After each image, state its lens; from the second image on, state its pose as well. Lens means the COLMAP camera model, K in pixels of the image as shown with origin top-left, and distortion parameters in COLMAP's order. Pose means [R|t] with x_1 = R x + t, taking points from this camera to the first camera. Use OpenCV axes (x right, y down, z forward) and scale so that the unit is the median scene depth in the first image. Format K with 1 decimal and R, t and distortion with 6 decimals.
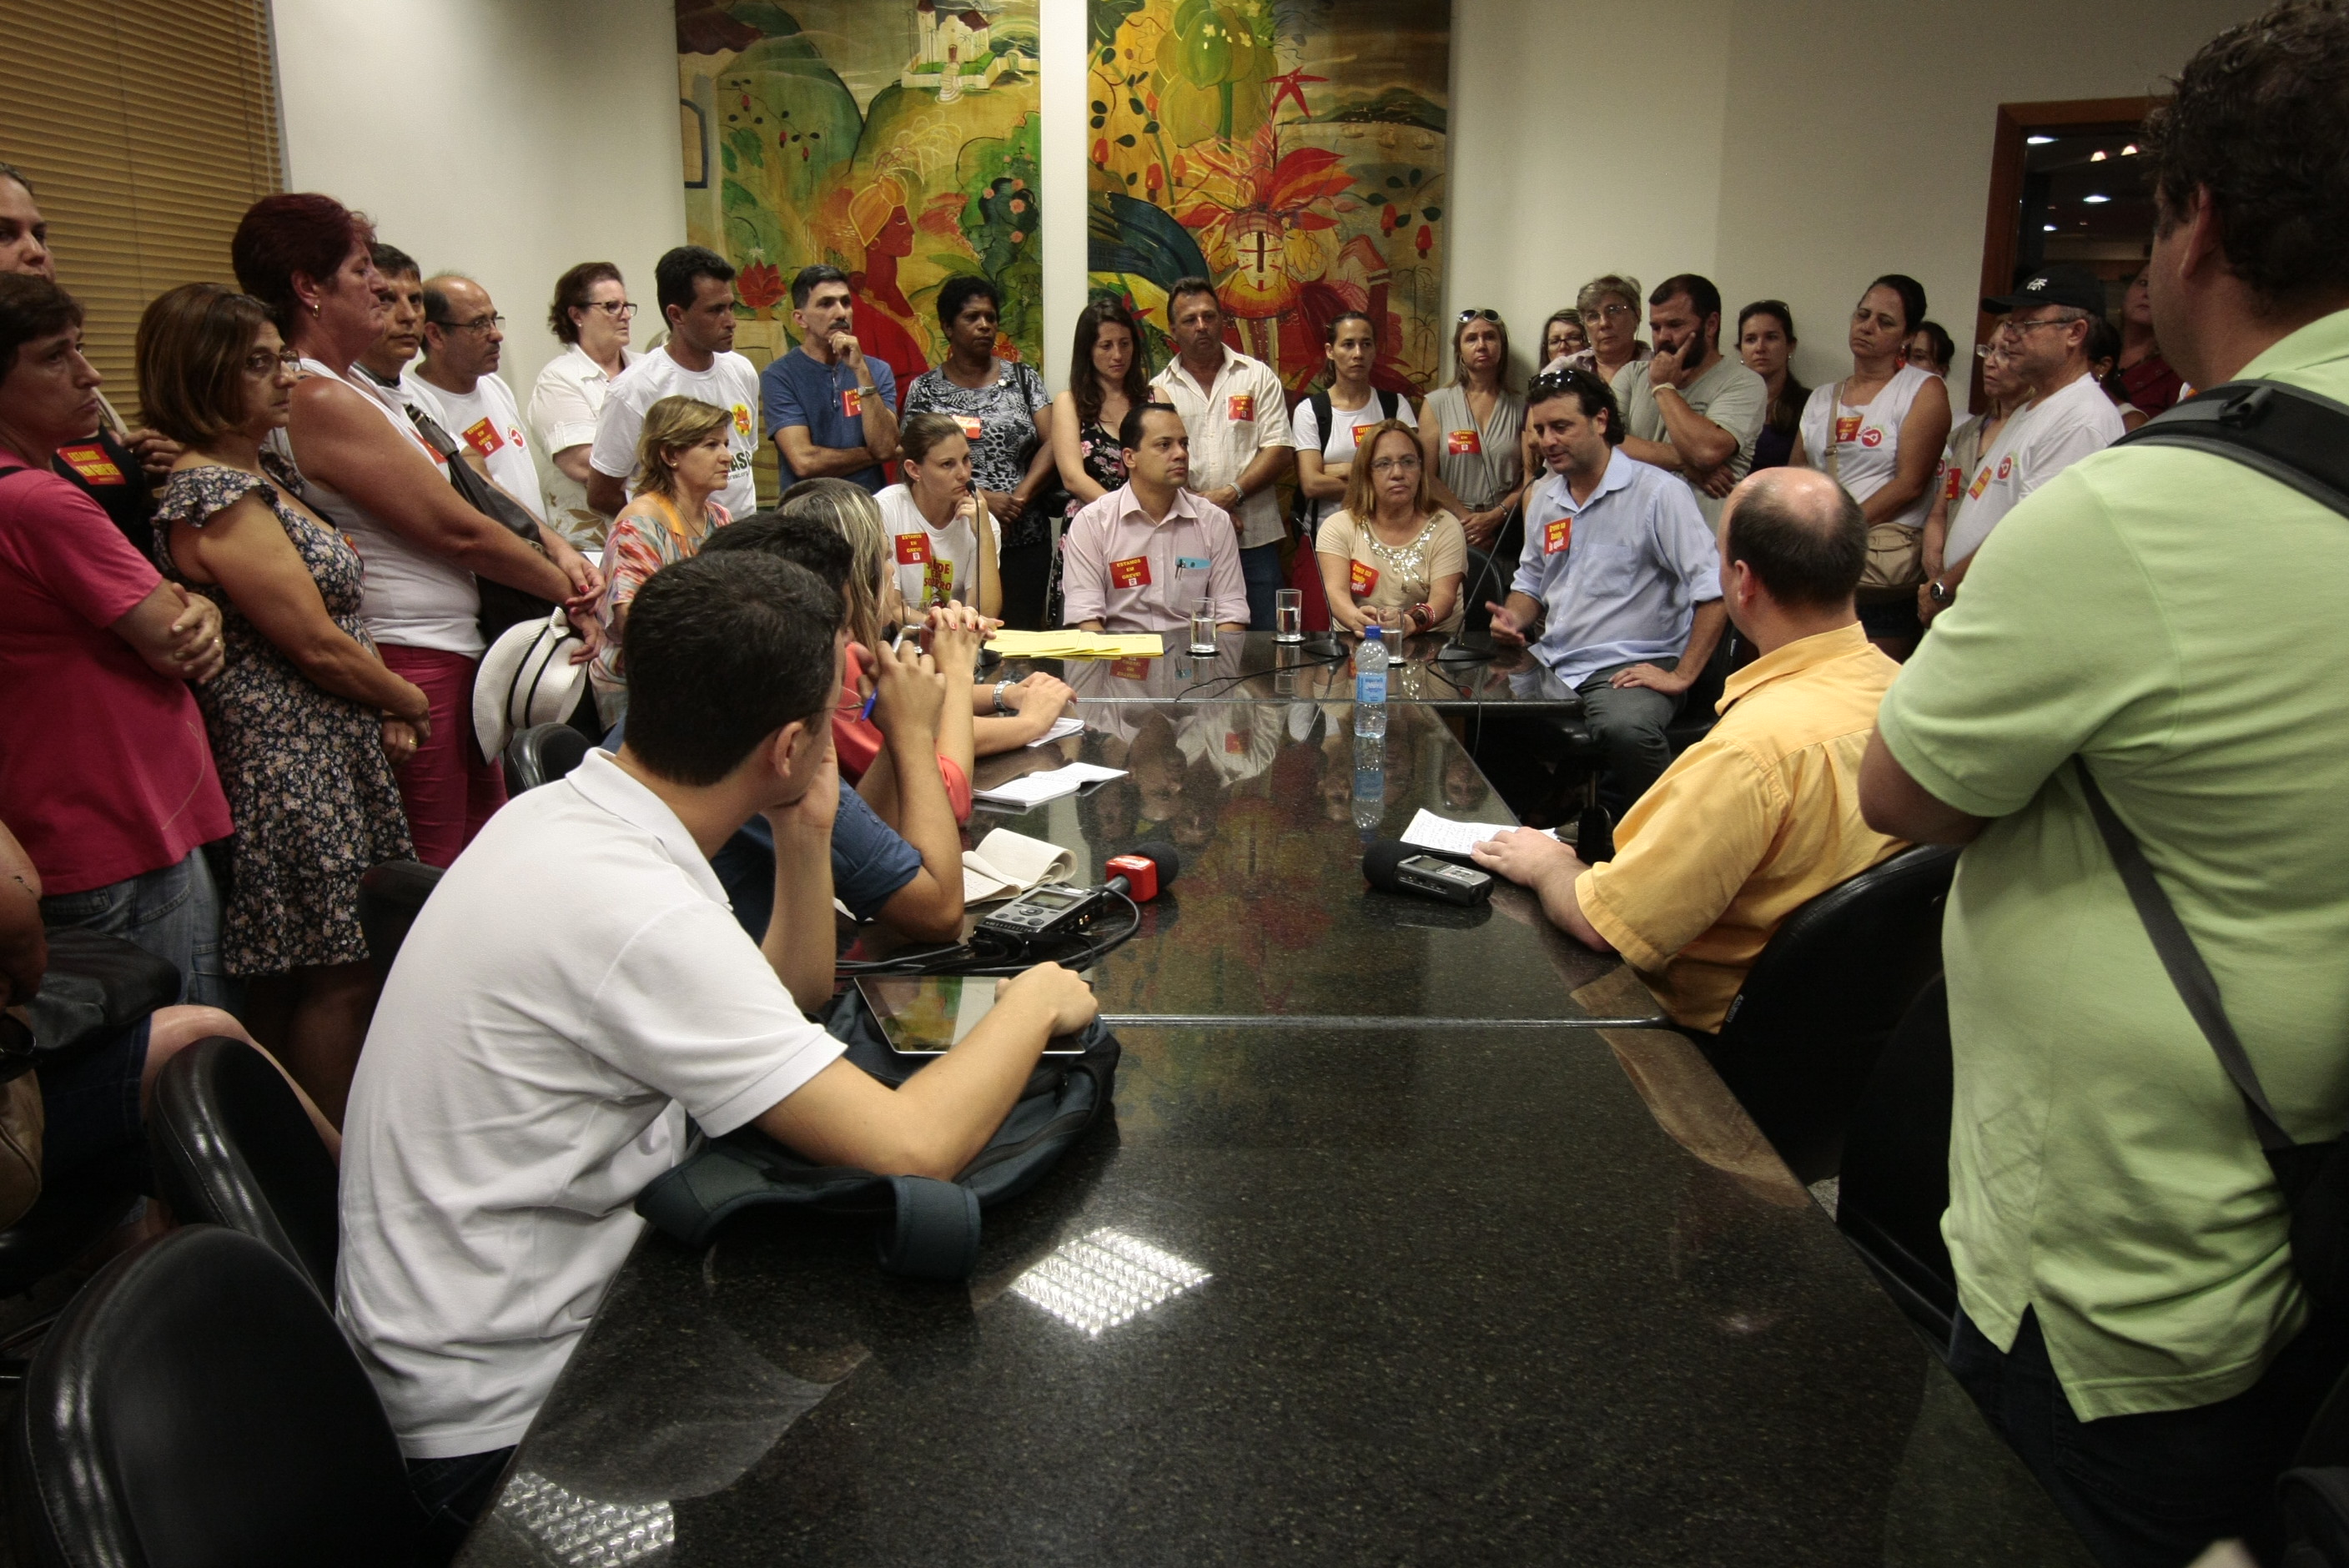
lens RADIAL K [[1964.2, 0, 1174.5], [0, 1964.2, 784.0], [0, 0, 1]] dist [0.007630, 0.013767]
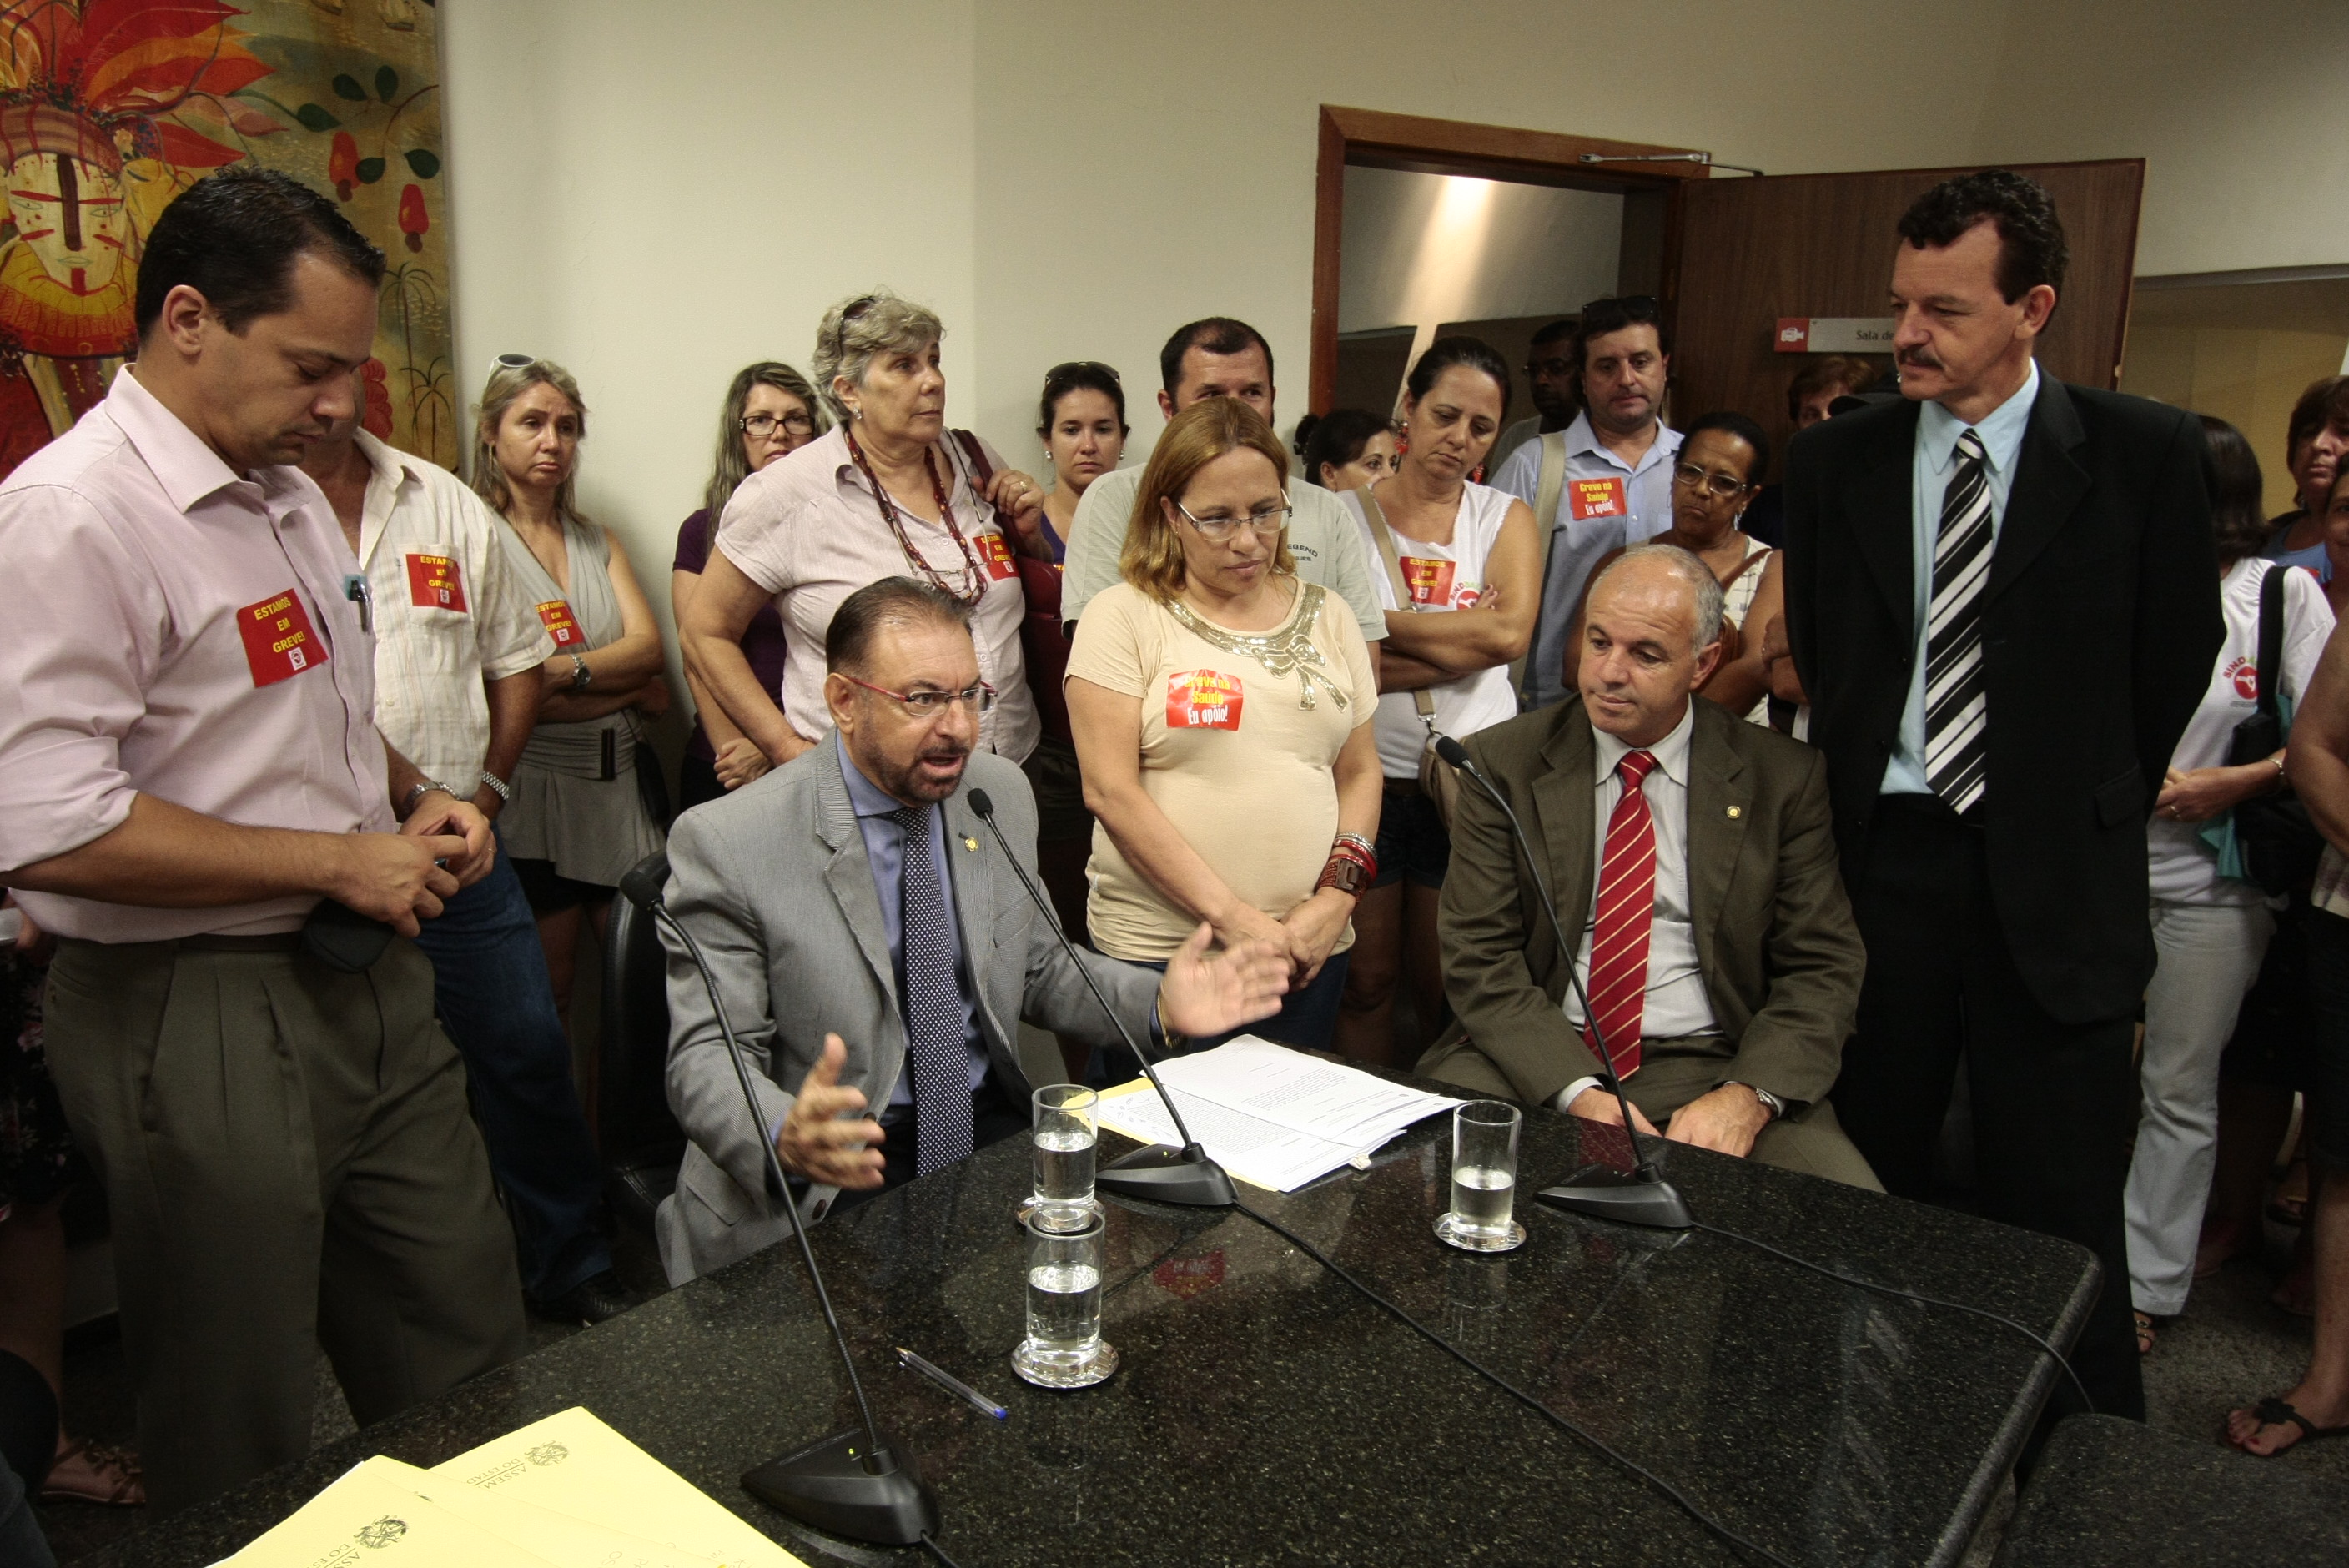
lens RADIAL K [[1854.3, 0, 1179.6], [0, 1854.3, 783.1], [0, 0, 1]] dist [0.001315, 0.022442]
pose [[0.582996, -0.145057, 0.799421, -0.160298], [0.157665, 0.985428, 0.063827, -0.135418], [-0.797030, 0.088830, 0.597371, 0.583070]]
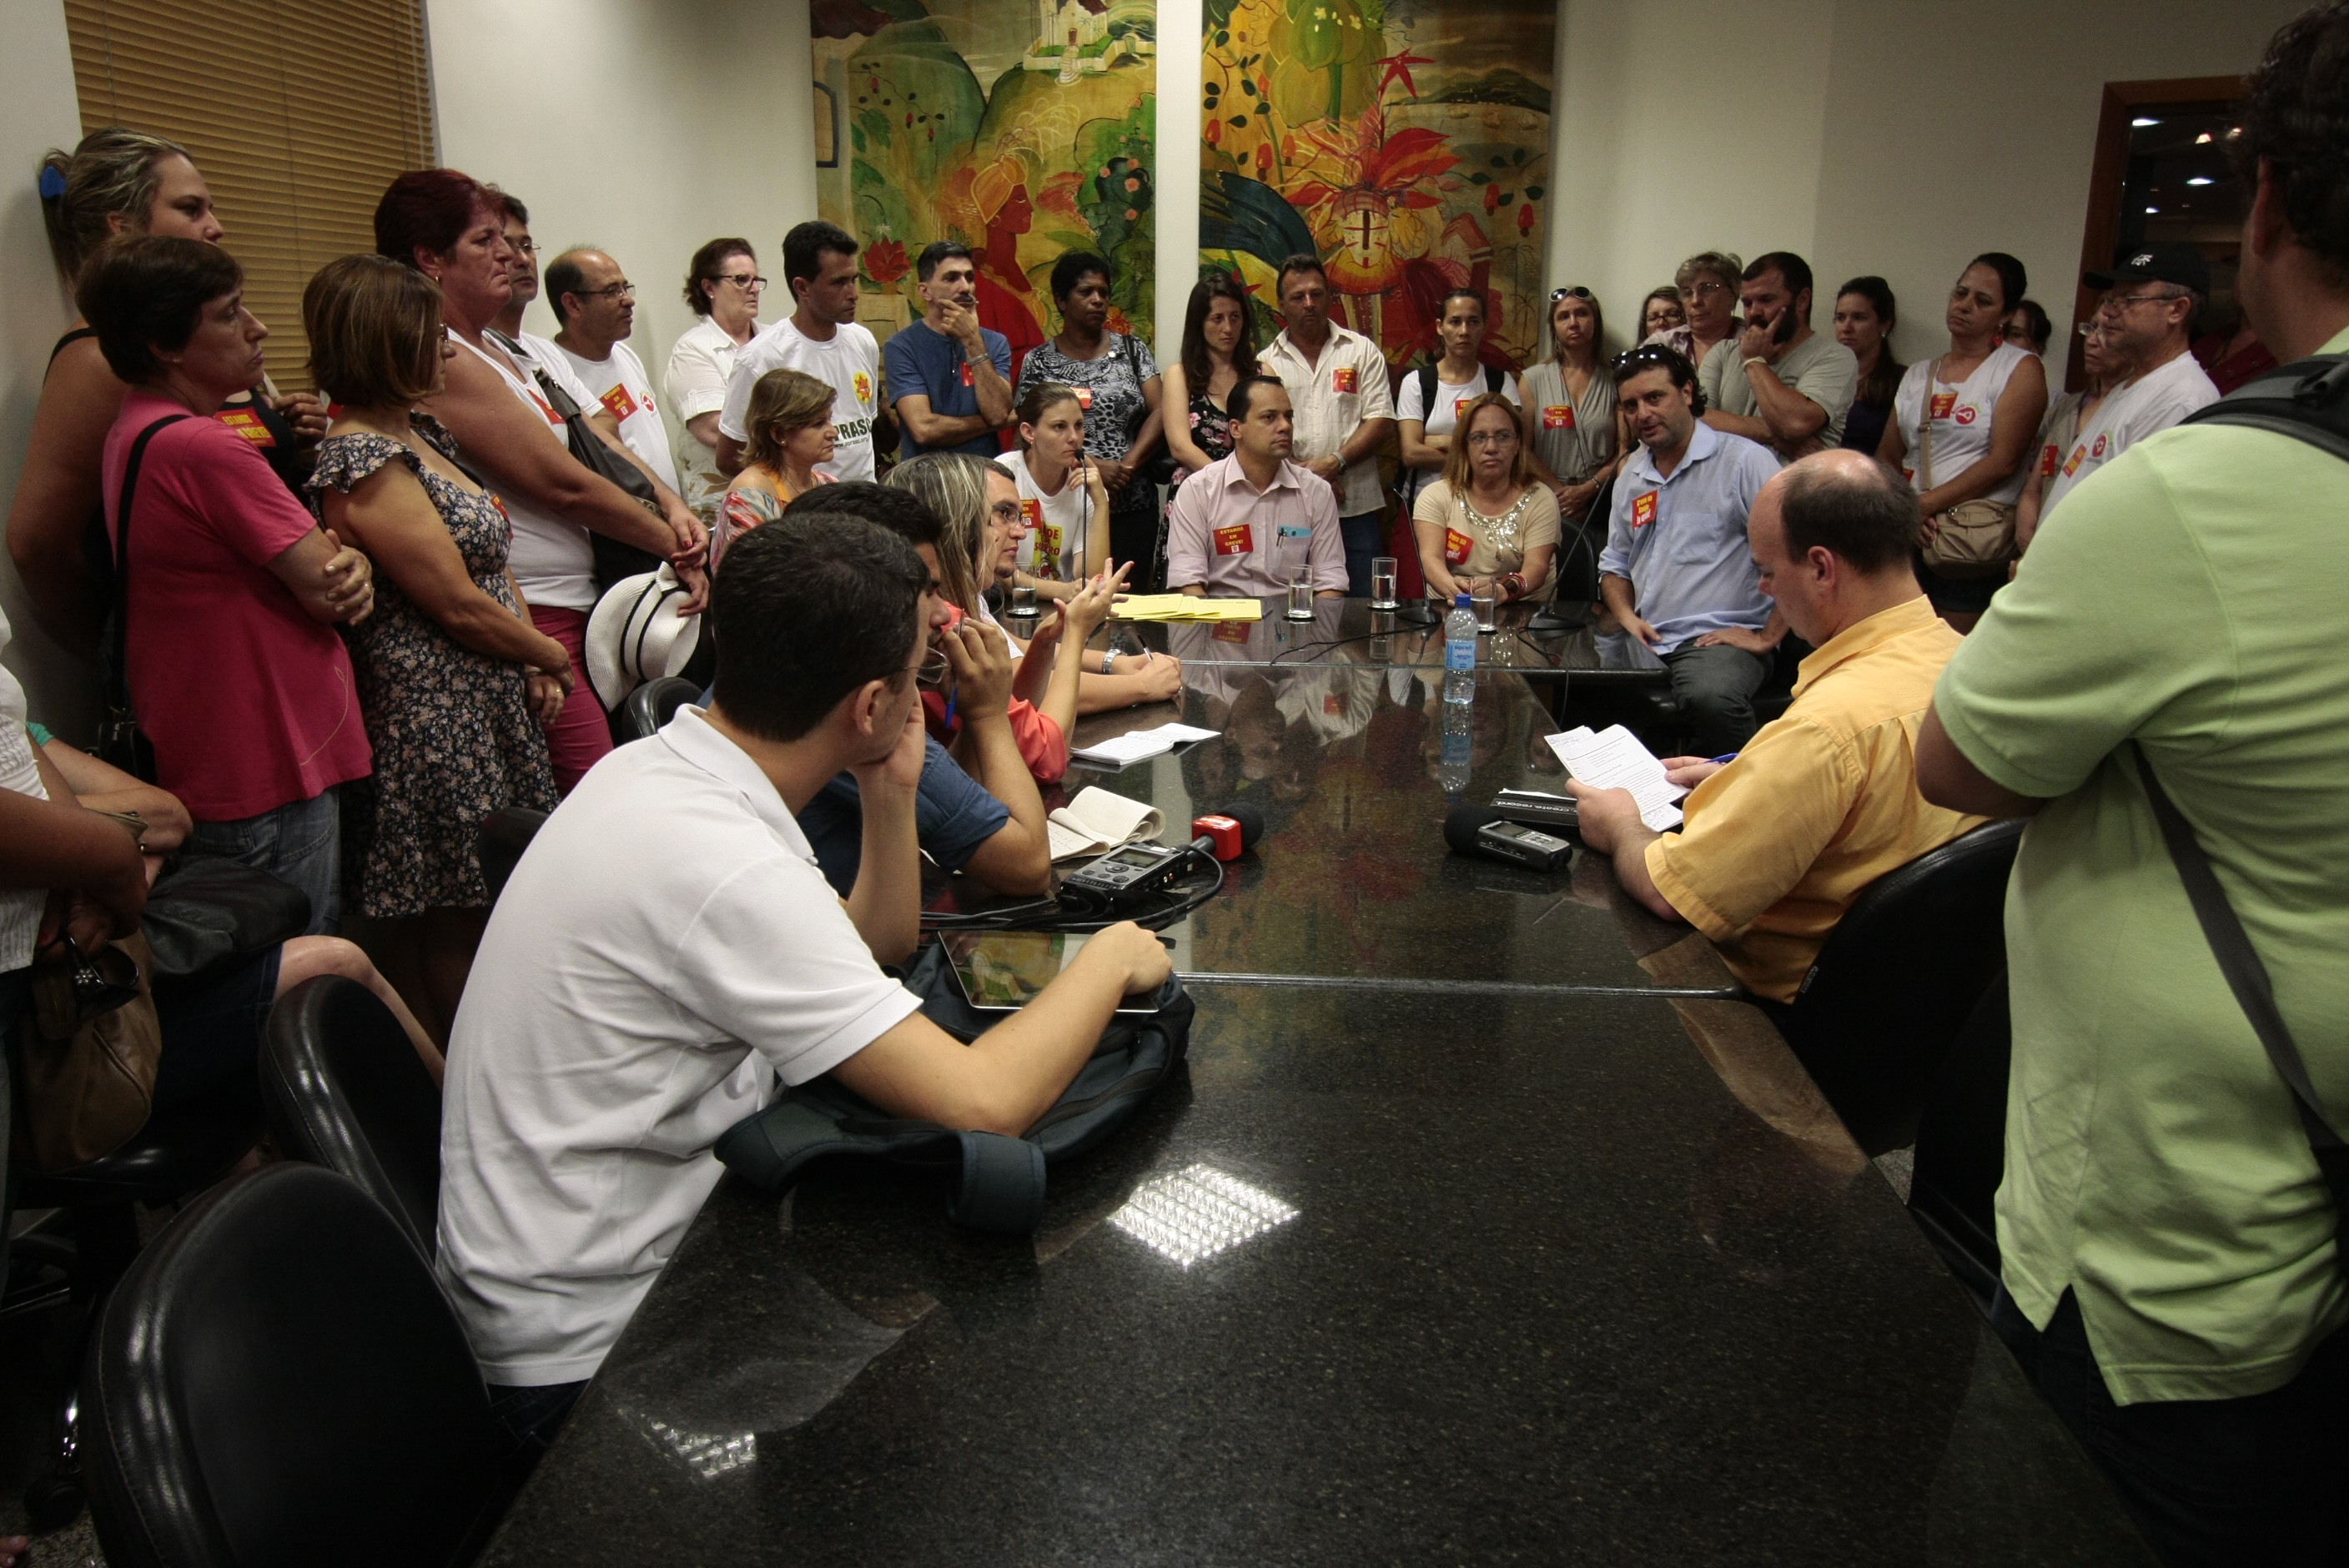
lens RADIAL K [[1854.3, 0, 1179.6], [0, 1854.3, 783.1], [0, 0, 1]] dist [0.001315, 0.022442]
pose [[0.998264, 0.019202, -0.055672, 0.005855], [-0.017892, 0.999553, 0.023946, -0.001699], [0.056107, -0.022908, 0.998162, 0.015176]]
